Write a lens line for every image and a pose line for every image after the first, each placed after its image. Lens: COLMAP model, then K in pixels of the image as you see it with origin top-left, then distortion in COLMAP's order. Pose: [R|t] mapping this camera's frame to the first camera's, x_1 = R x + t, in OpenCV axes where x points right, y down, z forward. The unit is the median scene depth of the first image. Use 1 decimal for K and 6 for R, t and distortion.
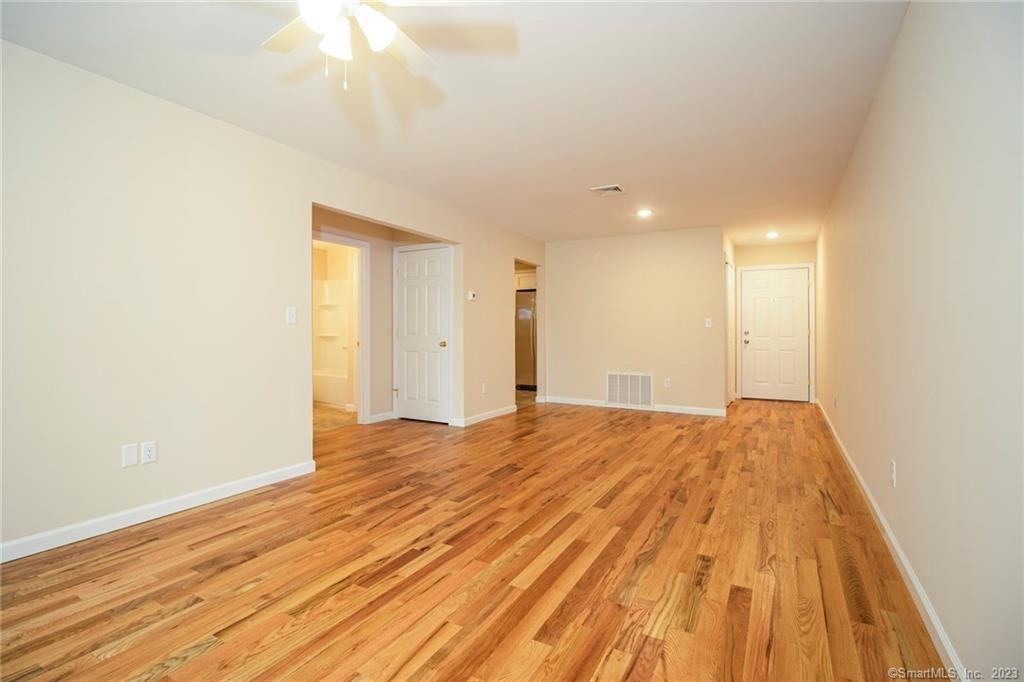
lens RADIAL K [[475.8, 0, 513.7], [0, 475.8, 335.4], [0, 0, 1]] dist [-0.004591, -0.000035]
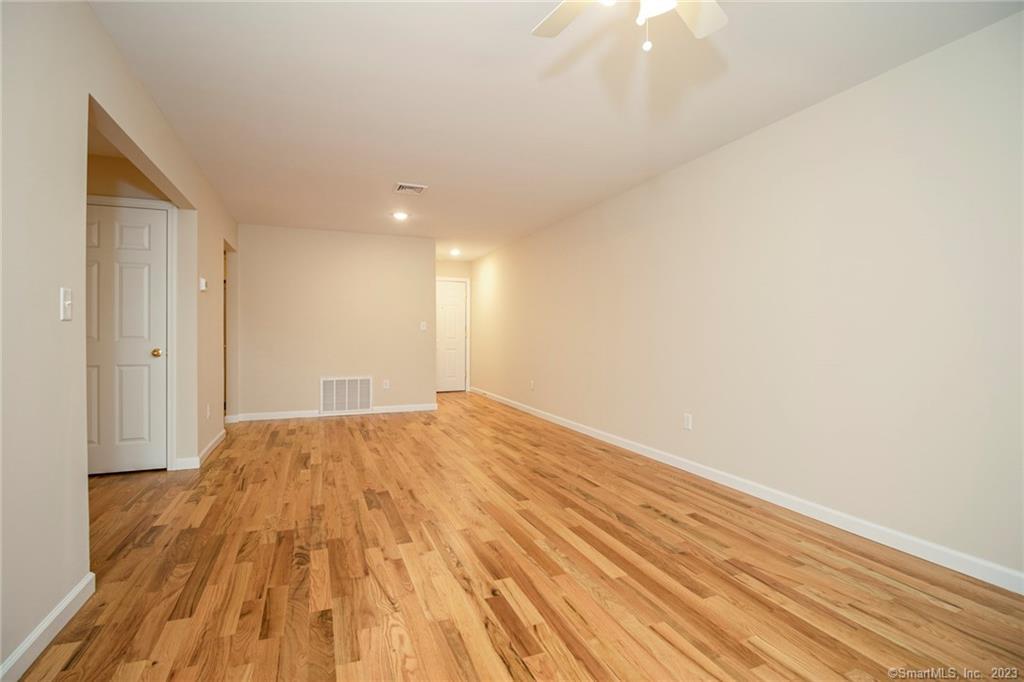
lens RADIAL K [[470.0, 0, 503.6], [0, 470.0, 337.9], [0, 0, 1]] dist [0.000157, -0.011146]
pose [[0.632266, -0.007652, 0.774713, -0.610037], [0.006396, 0.999969, 0.004657, -0.004864], [-0.774725, 0.002011, 0.632295, 0.343229]]
